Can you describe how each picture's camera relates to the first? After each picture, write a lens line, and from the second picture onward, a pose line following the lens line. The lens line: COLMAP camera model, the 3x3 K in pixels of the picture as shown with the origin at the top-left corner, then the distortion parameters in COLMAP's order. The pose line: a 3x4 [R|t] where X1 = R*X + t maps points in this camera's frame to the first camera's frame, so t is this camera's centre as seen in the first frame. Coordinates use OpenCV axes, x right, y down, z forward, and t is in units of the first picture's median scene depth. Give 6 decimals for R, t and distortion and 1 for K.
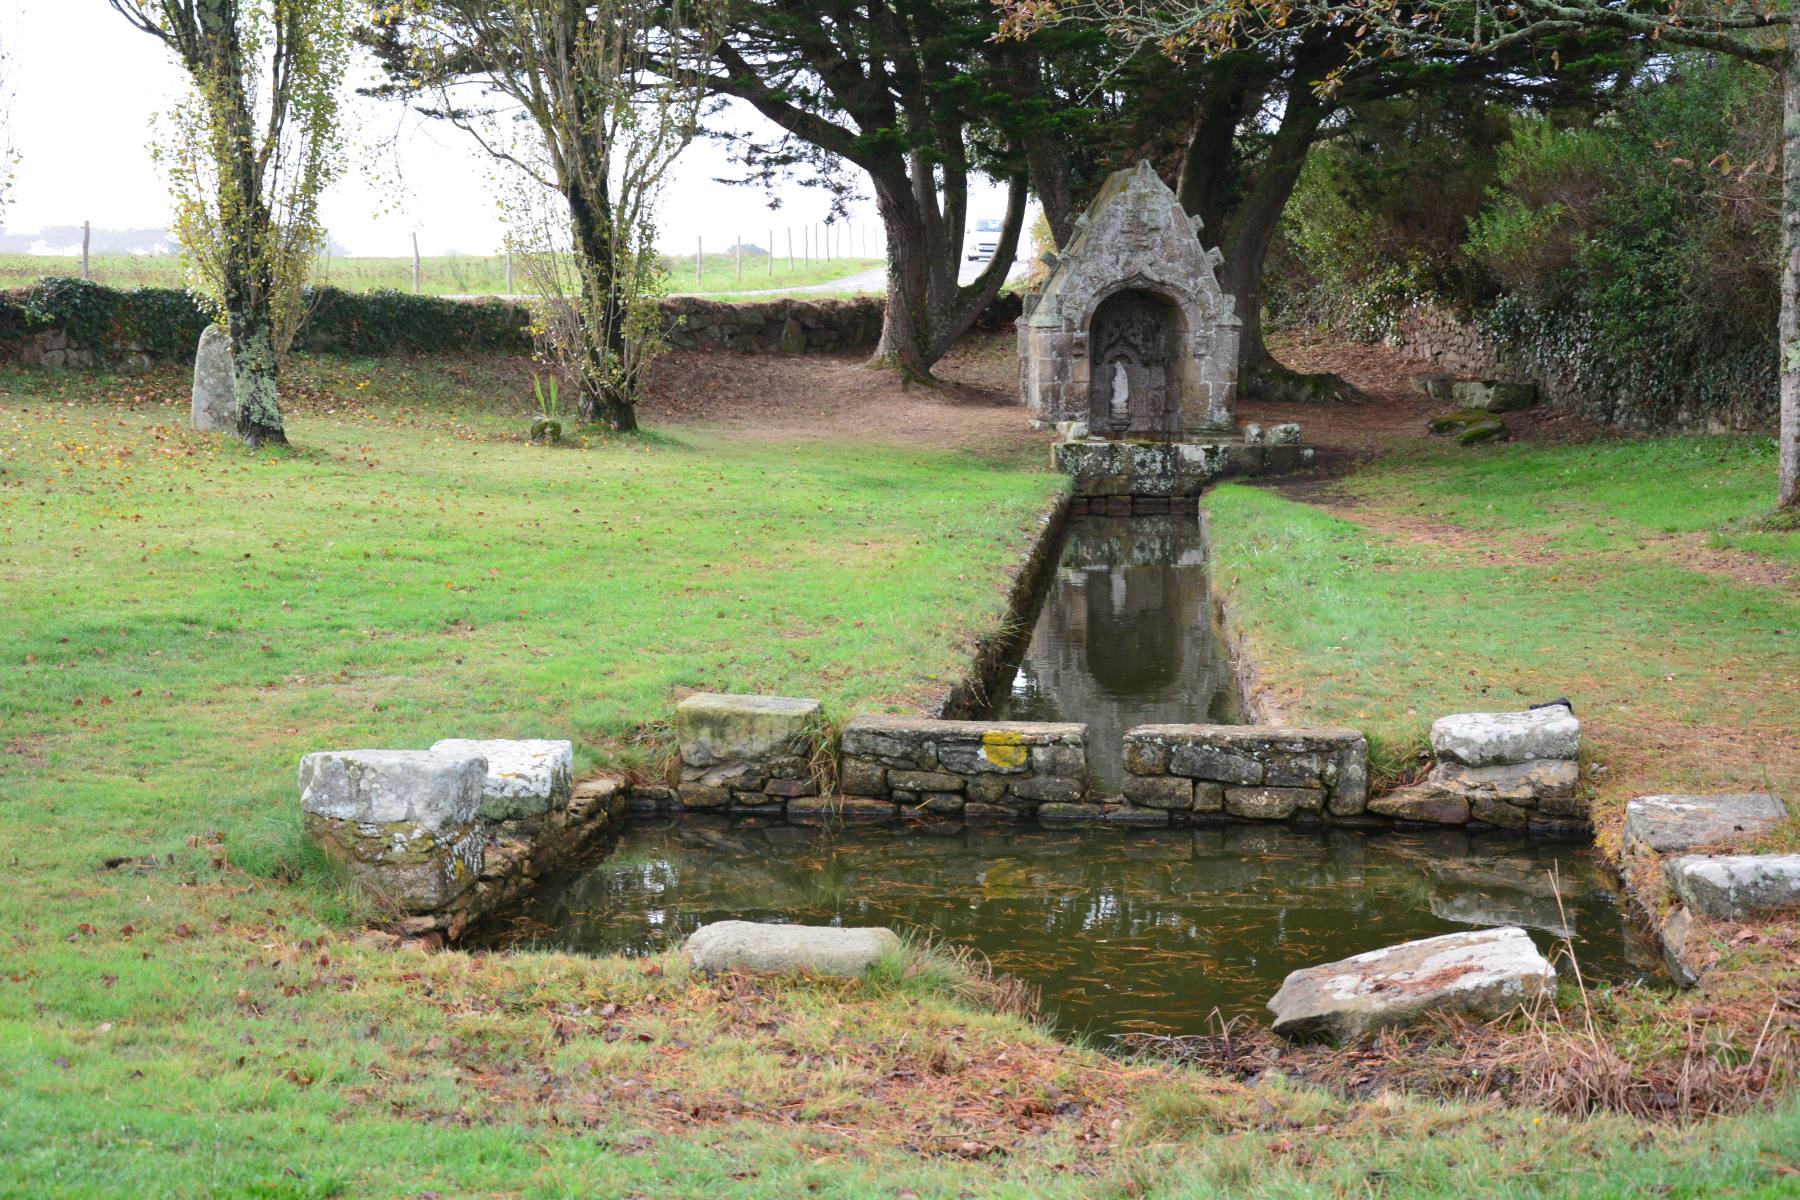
lens RADIAL K [[3116.5, 0, 898.9], [0, 3116.5, 598.0], [0, 0, 1]] dist [0.229752, 0.000000]
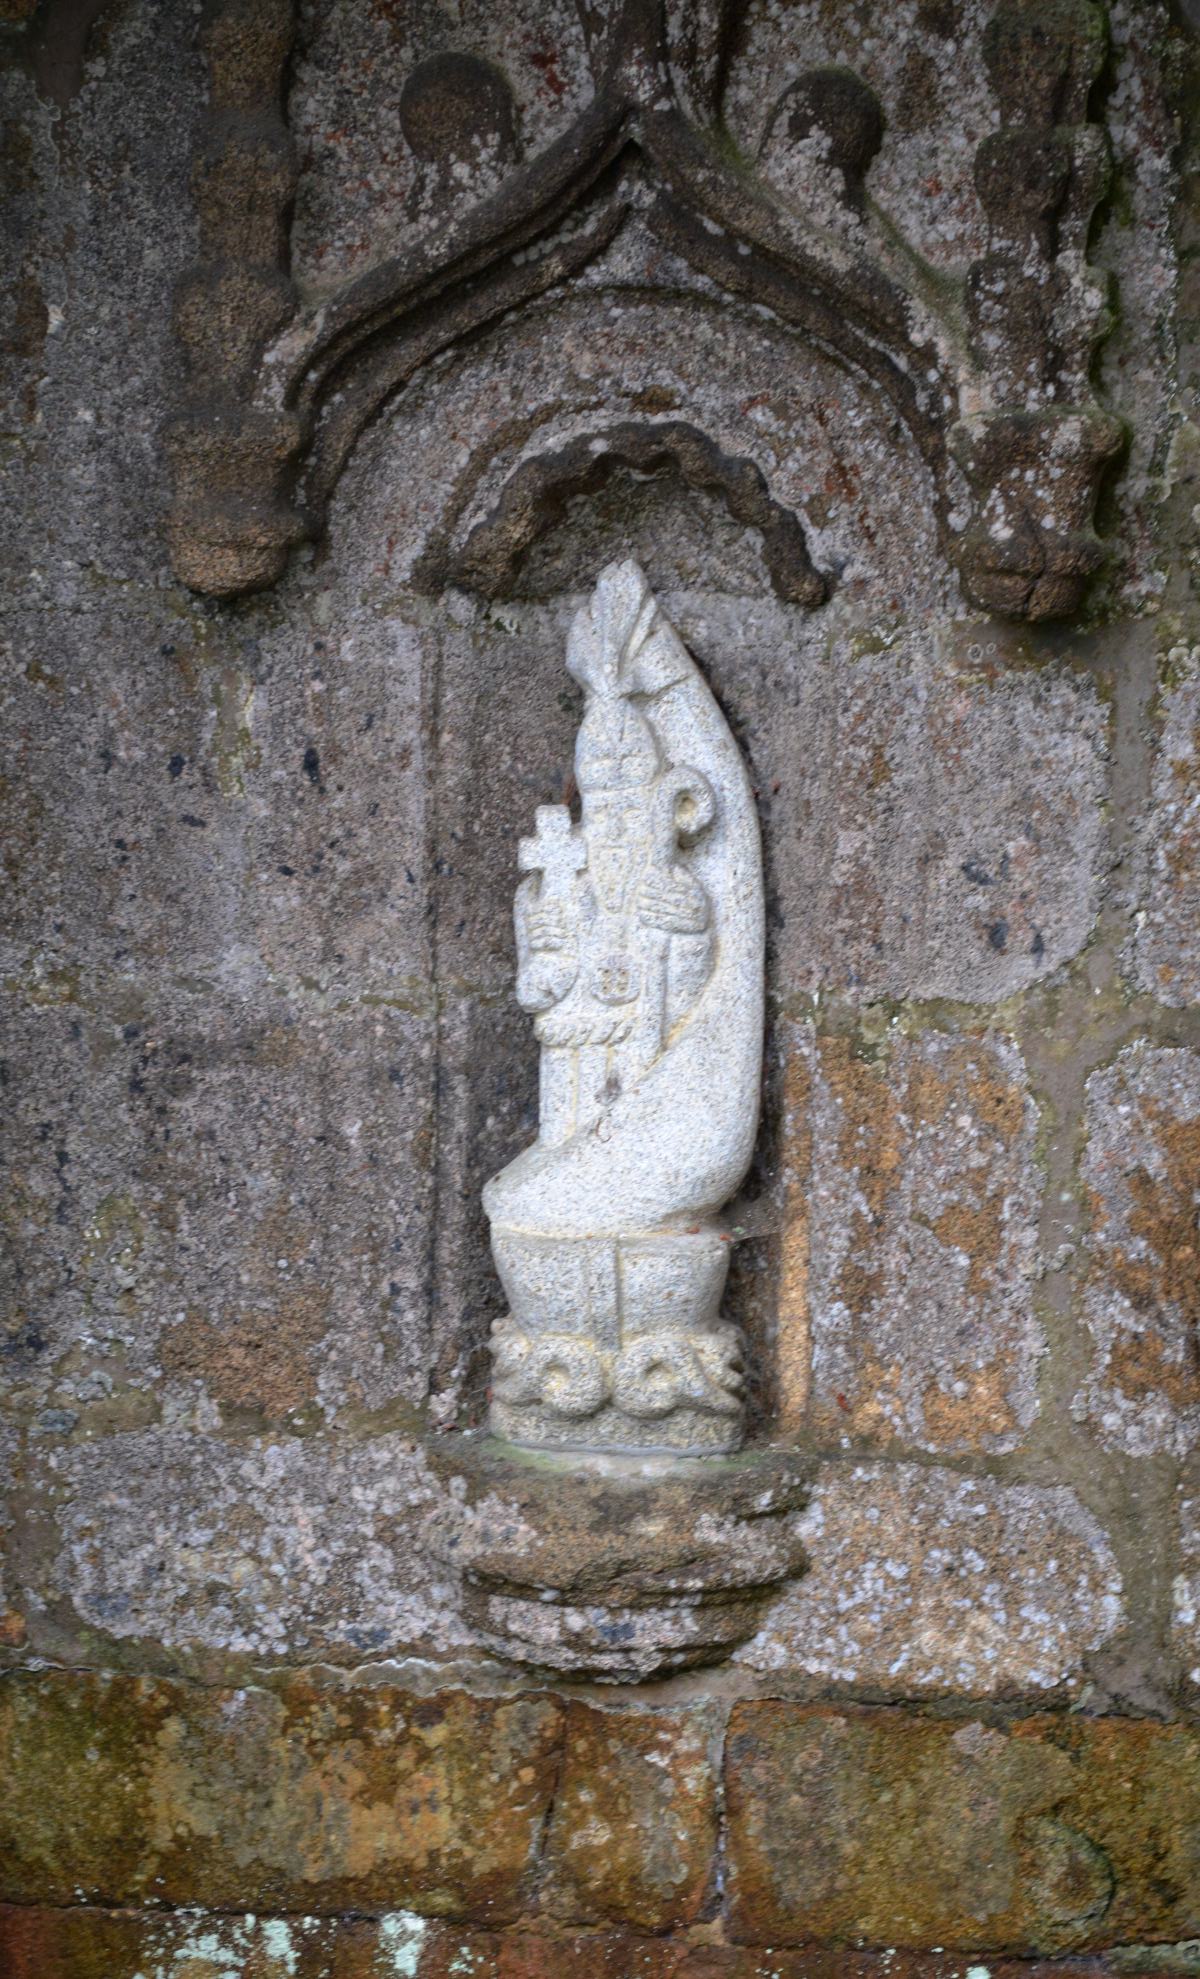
lens RADIAL K [[4364.7, 0, 627.4], [0, 4364.7, 1133.0], [0, 0, 1]] dist [0.385813, 0.000000]
pose [[0.955937, 0.044822, -0.290131, 0.099168], [-0.031503, 0.998231, 0.050418, -0.070946], [0.291877, -0.039056, 0.955658, 0.942671]]
